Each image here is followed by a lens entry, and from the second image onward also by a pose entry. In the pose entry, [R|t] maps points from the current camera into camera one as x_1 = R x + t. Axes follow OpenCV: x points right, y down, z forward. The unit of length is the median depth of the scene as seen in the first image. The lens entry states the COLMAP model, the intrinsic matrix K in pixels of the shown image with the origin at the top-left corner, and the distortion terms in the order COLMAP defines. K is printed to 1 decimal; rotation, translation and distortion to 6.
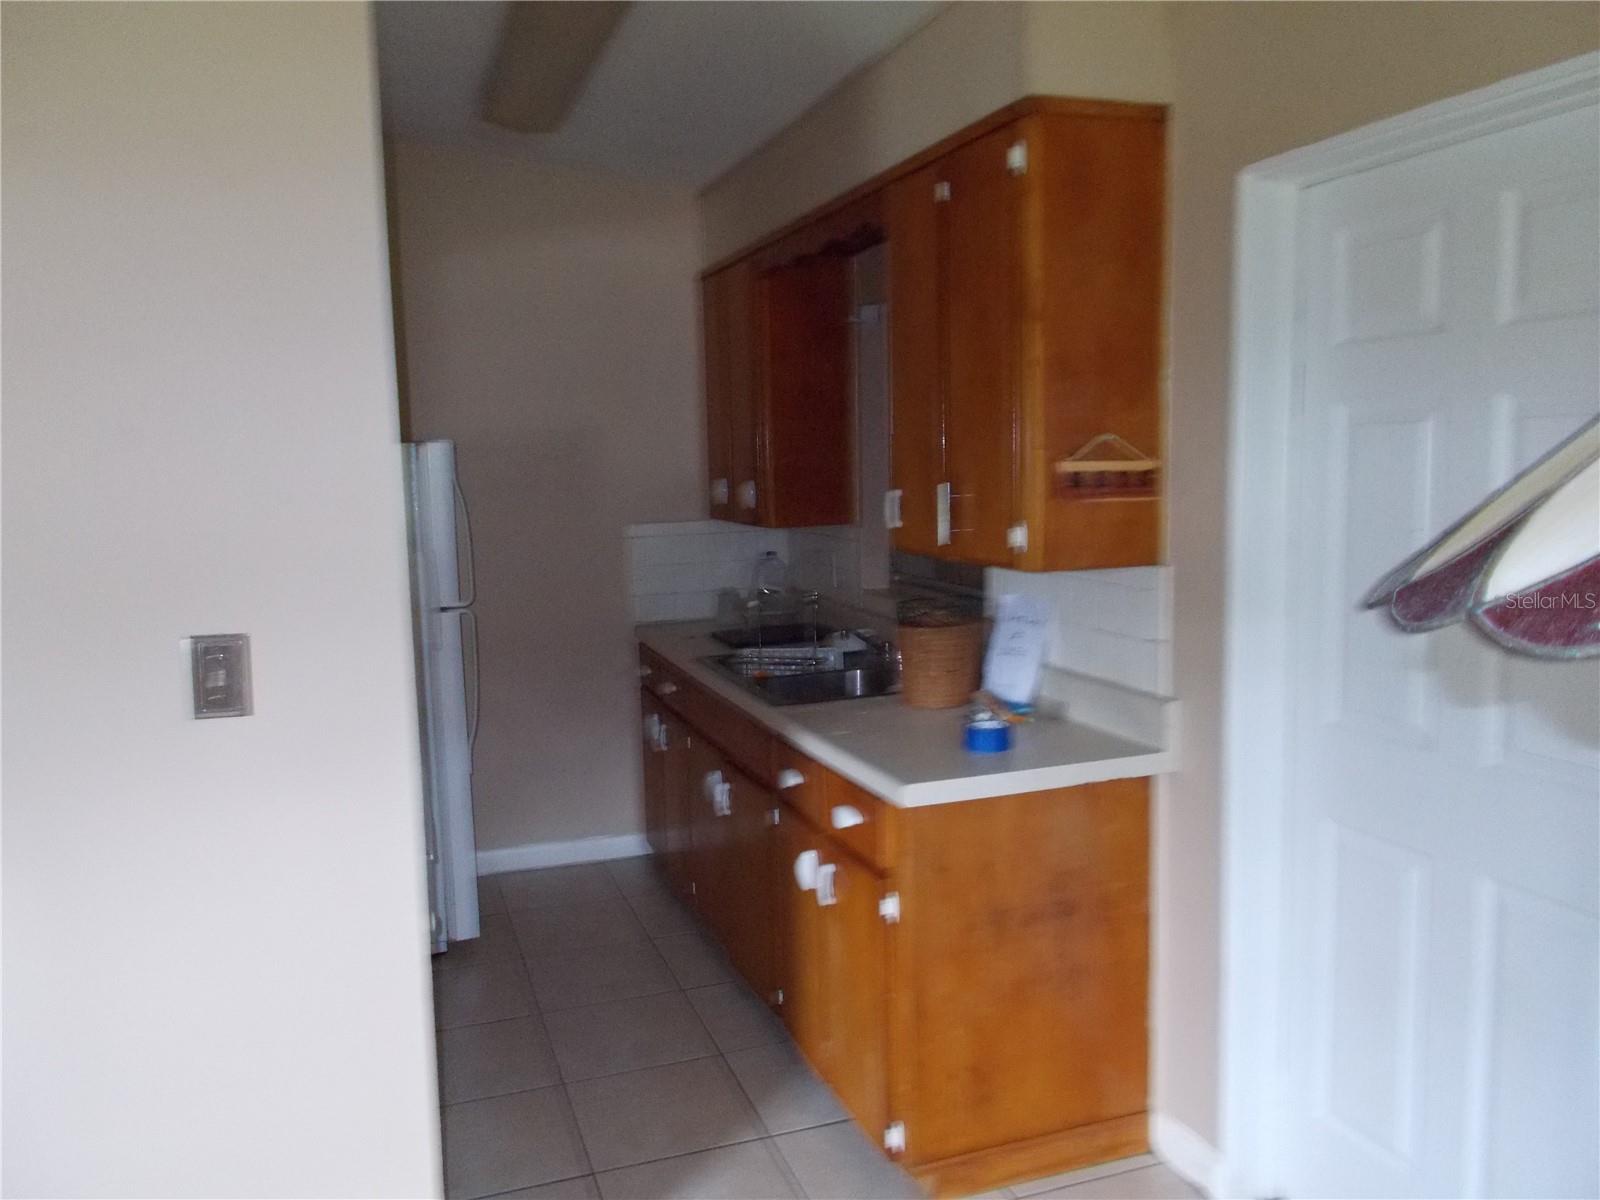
lens RADIAL K [[1201.0, 0, 795.3], [0, 1201.0, 590.5], [0, 0, 1]] dist [-0.047075, 0.006212]
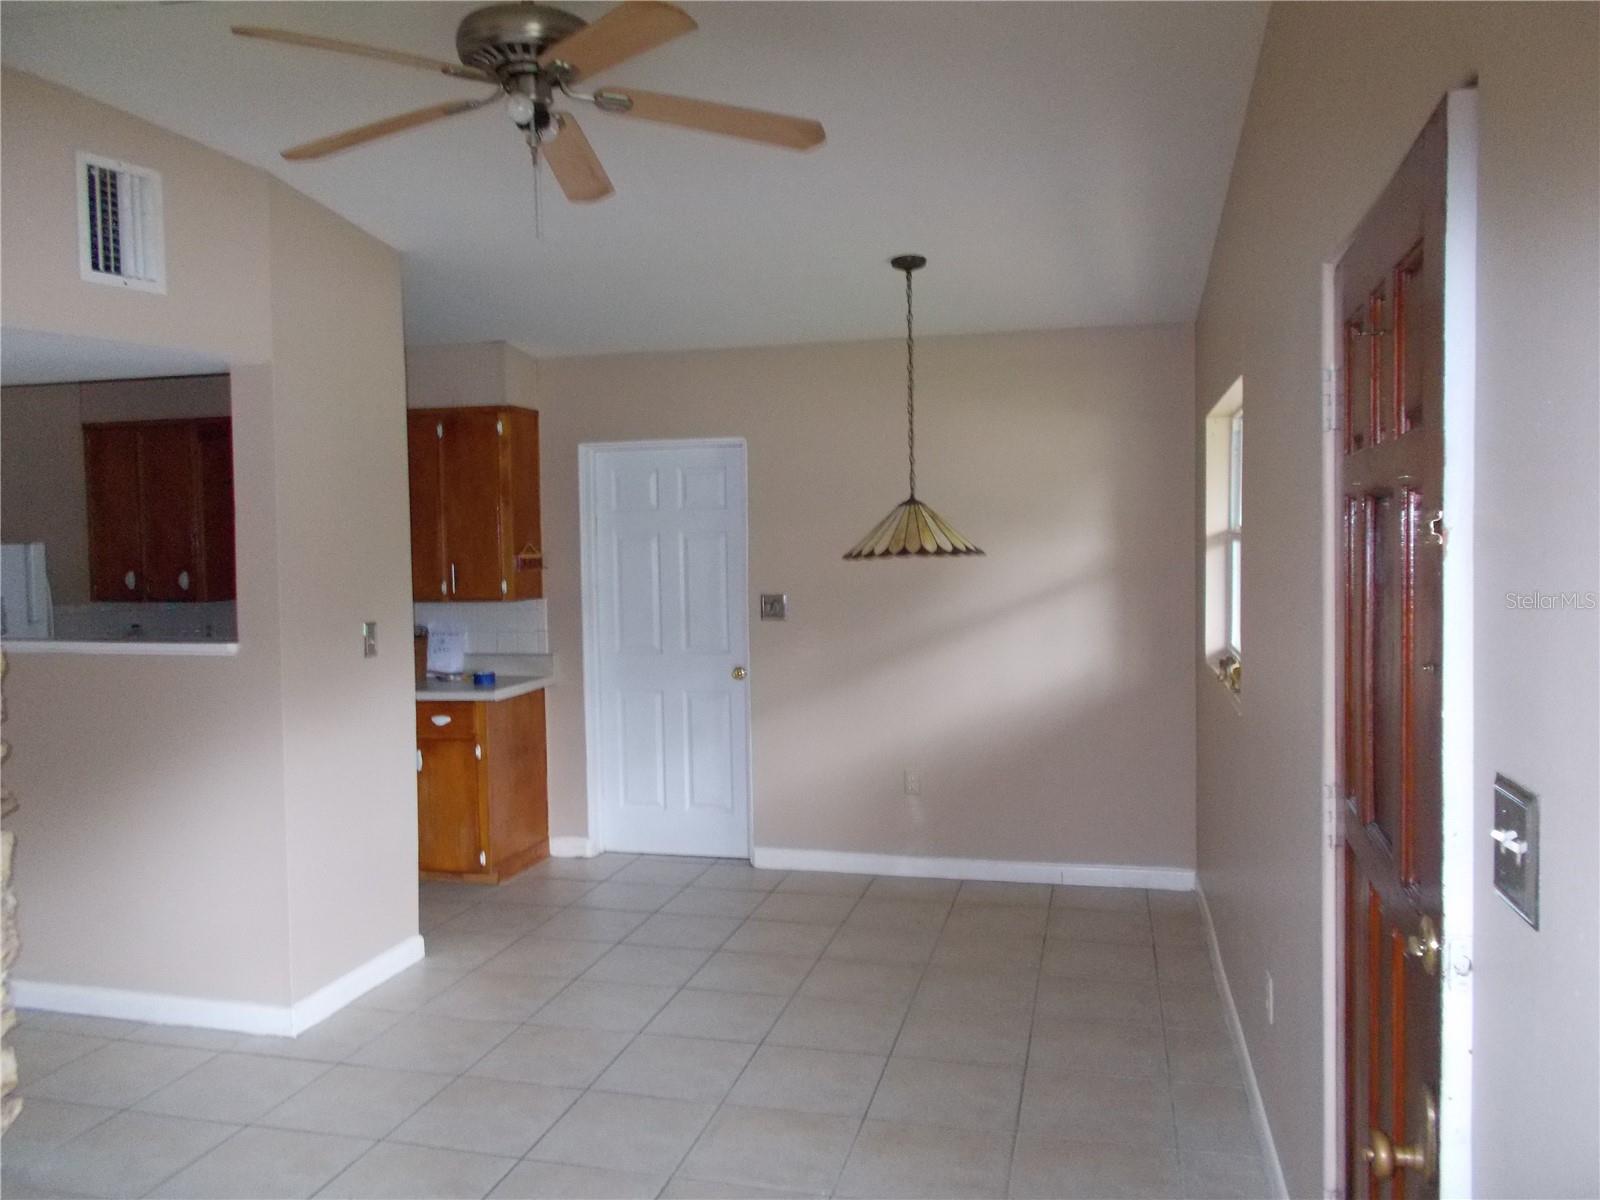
lens RADIAL K [[1201.0, 0, 795.3], [0, 1201.0, 590.5], [0, 0, 1]] dist [-0.047075, 0.006212]
pose [[0.545732, -0.017982, 0.837767, -1.425488], [0.090162, 0.995226, -0.037371, 0.099036], [-0.833095, 0.095929, 0.544748, -0.720561]]
